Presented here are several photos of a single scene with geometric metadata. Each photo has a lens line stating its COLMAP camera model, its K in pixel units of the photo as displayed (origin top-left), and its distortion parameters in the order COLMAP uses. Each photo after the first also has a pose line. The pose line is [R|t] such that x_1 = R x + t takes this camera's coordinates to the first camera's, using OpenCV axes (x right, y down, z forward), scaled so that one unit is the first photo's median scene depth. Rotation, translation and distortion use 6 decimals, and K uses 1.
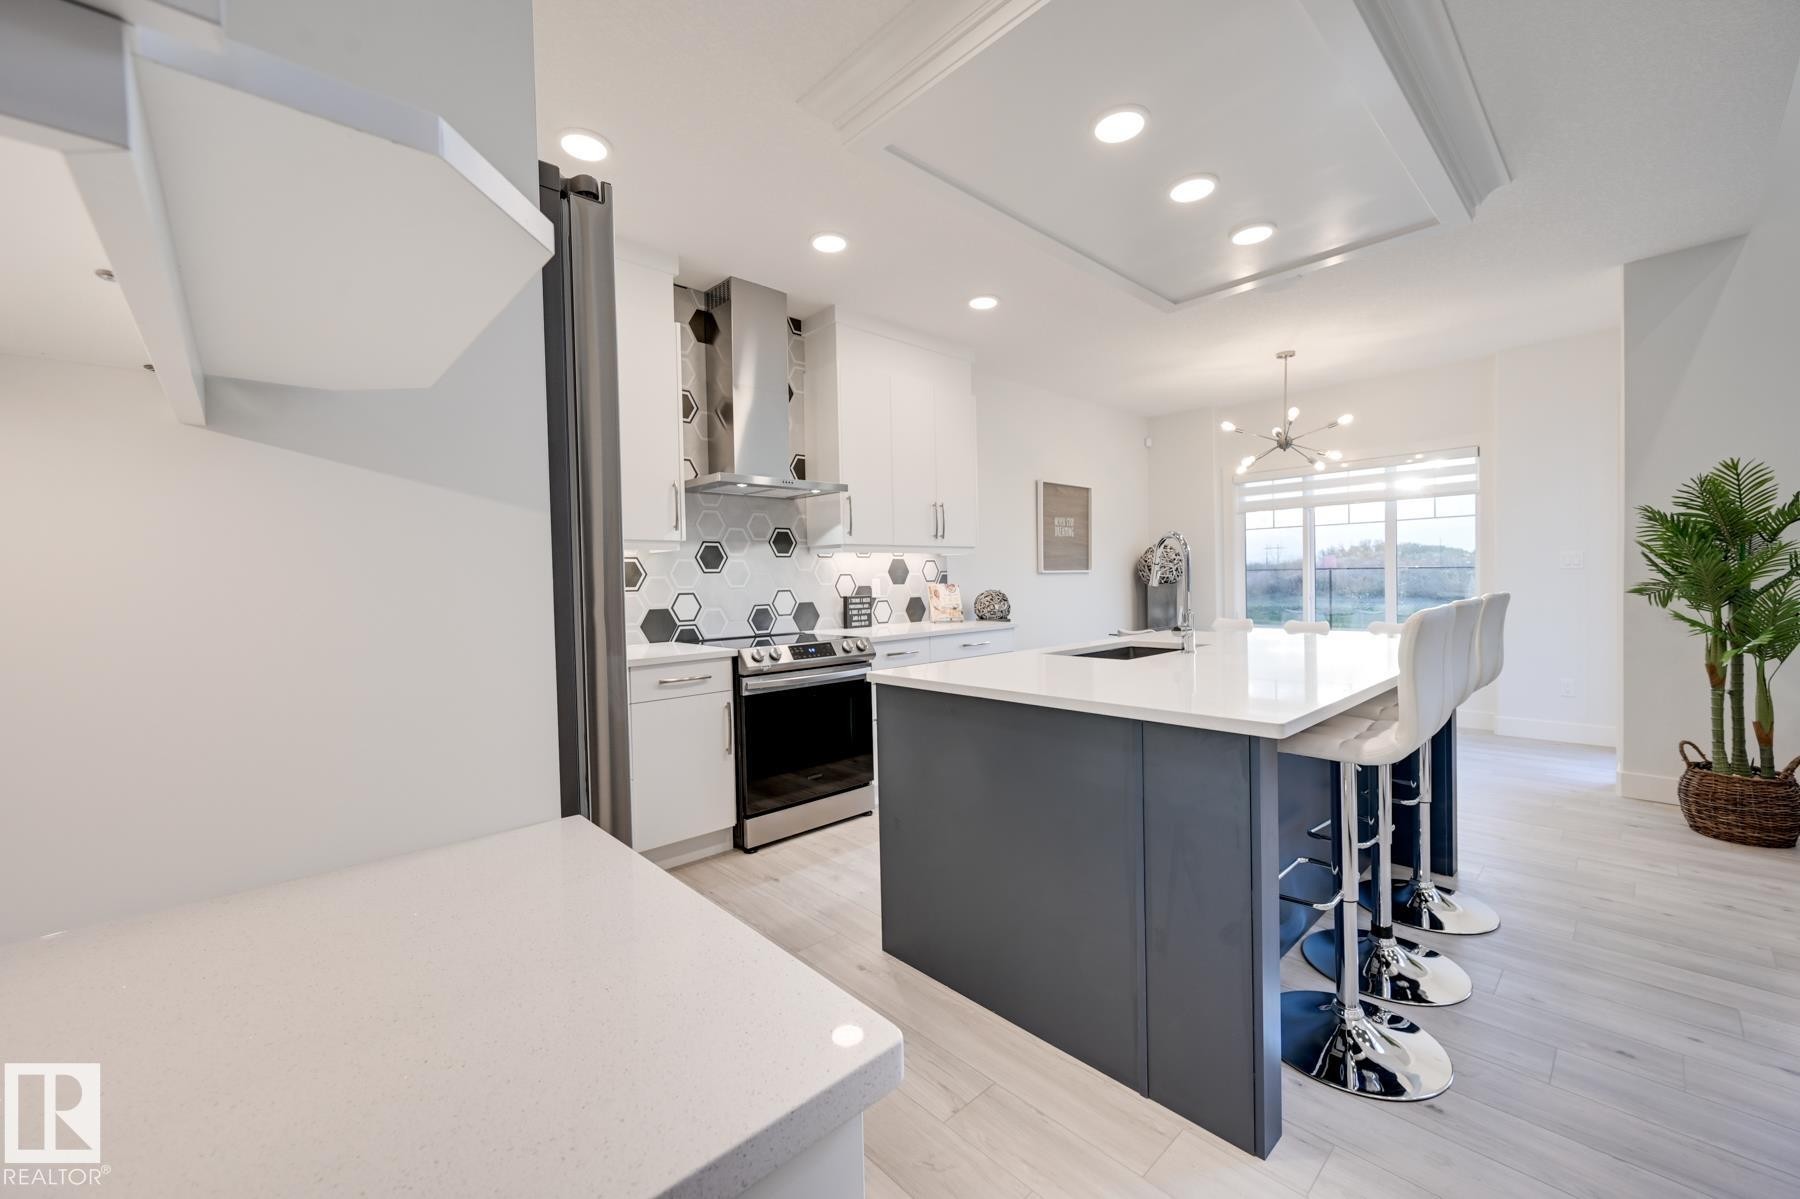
lens RADIAL K [[707.8, 0, 893.5], [0, 707.8, 593.6], [0, 0, 1]] dist [0.000472, 0.000284]
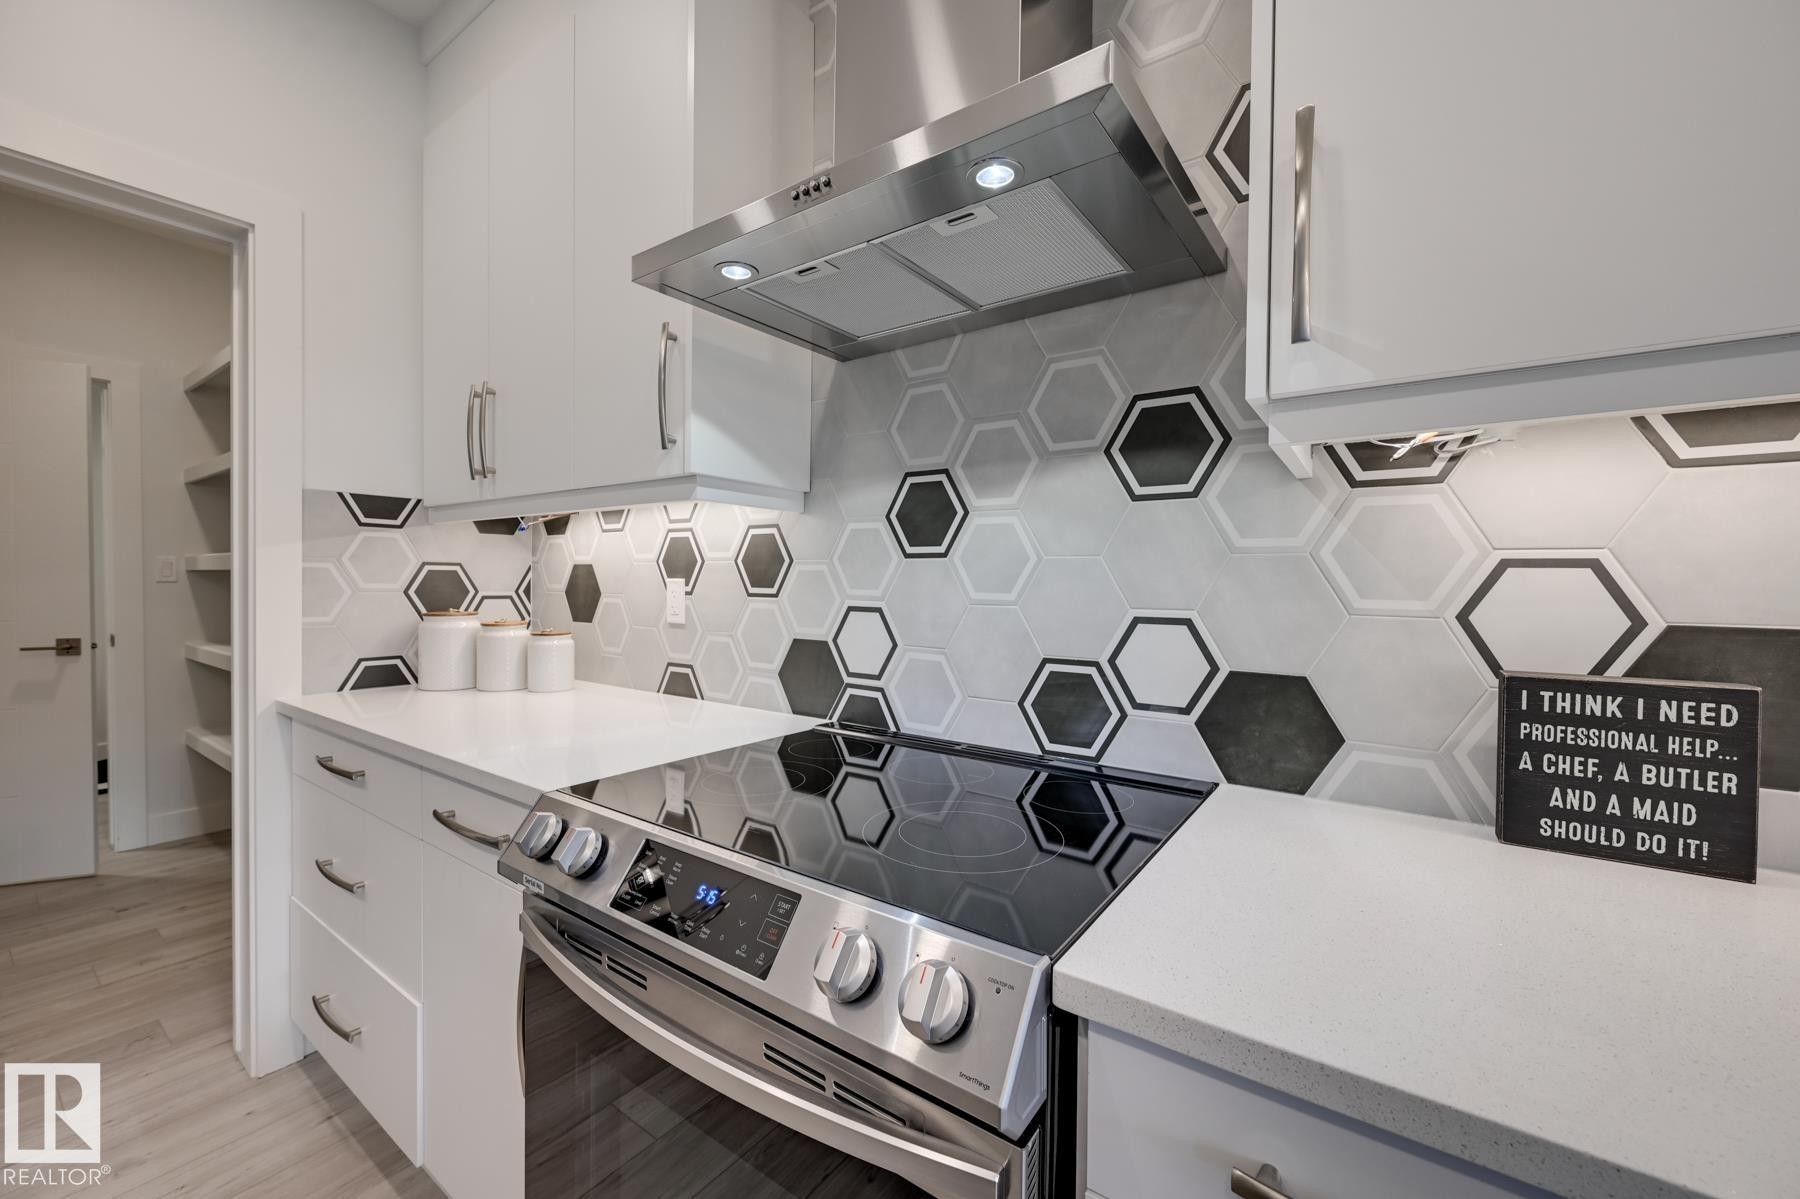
lens RADIAL K [[707.8, 0, 903.6], [0, 707.8, 595.0], [0, 0, 1]] dist [0.000472, 0.000284]
pose [[0.203776, 0.040643, -0.978173, 0.098286], [-0.033305, 0.998847, 0.034564, -0.021038], [0.978451, 0.025534, 0.204895, 0.882422]]
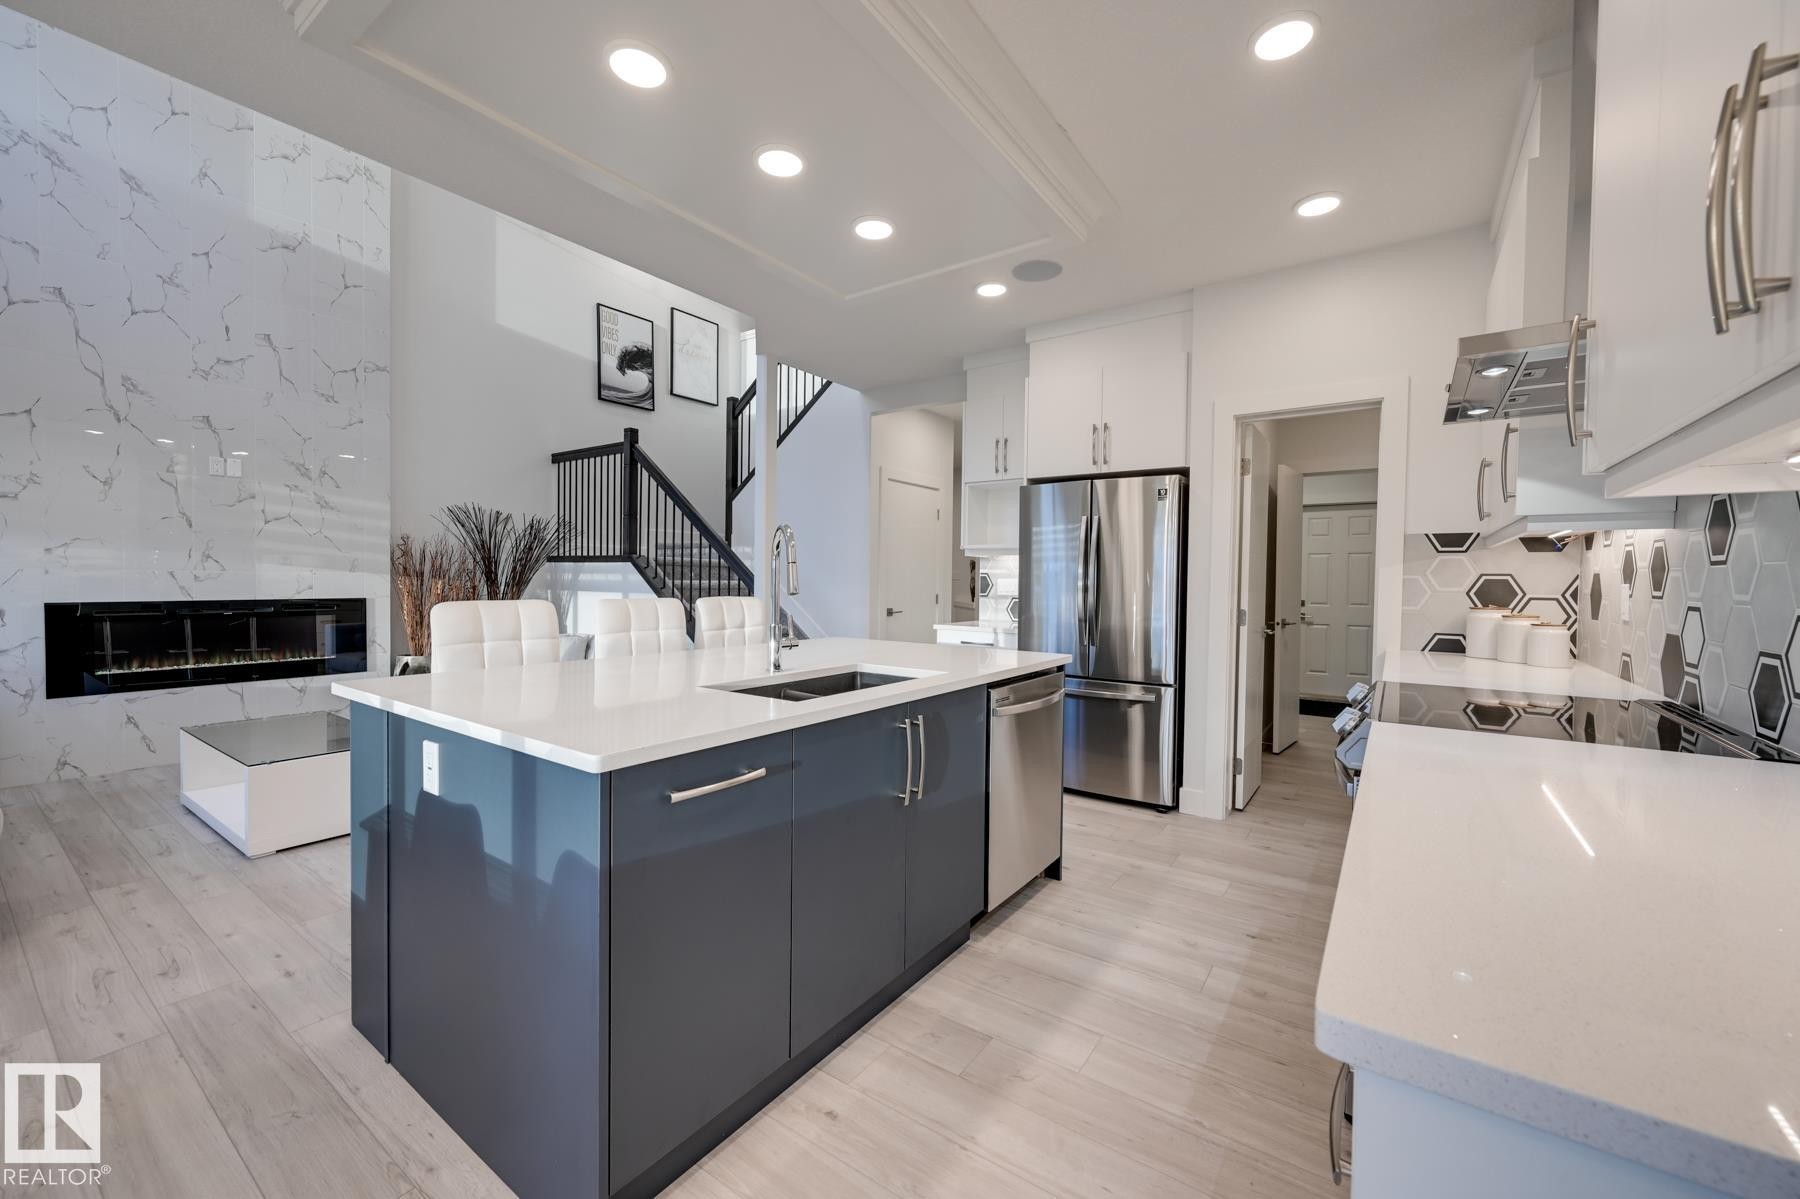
lens RADIAL K [[707.8, 0, 898.0], [0, 707.8, 594.6], [0, 0, 1]] dist [0.000472, 0.000284]
pose [[-0.978453, 0.015034, -0.205921, 0.306532], [0.005678, 0.998928, 0.045948, -0.032088], [0.206391, 0.043789, -0.977489, 1.271780]]
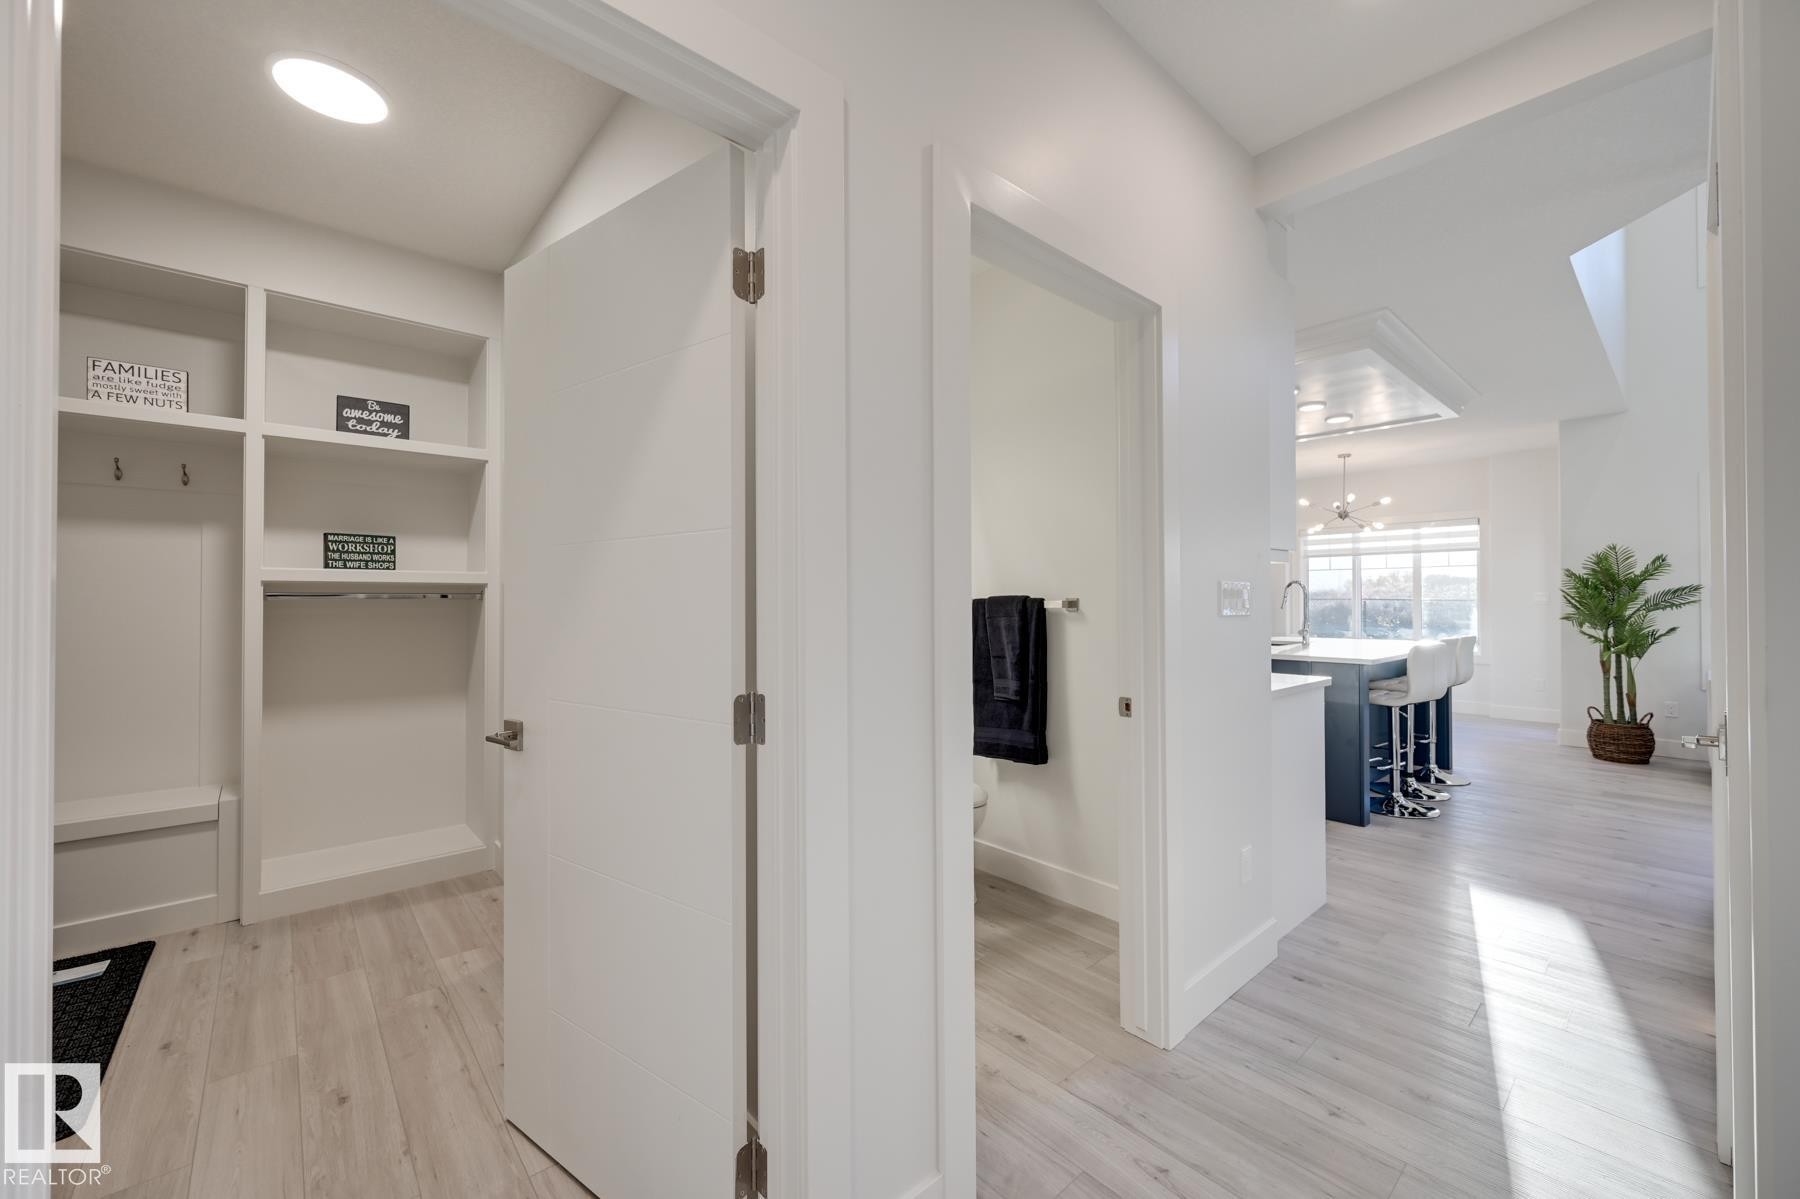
lens RADIAL K [[707.8, 0, 892.6], [0, 707.8, 598.4], [0, 0, 1]] dist [0.000472, 0.000284]
pose [[0.999397, 0.020360, -0.028119, -0.436301], [-0.020992, 0.999530, -0.022359, 0.017767], [0.027650, 0.022936, 0.999354, -0.634490]]
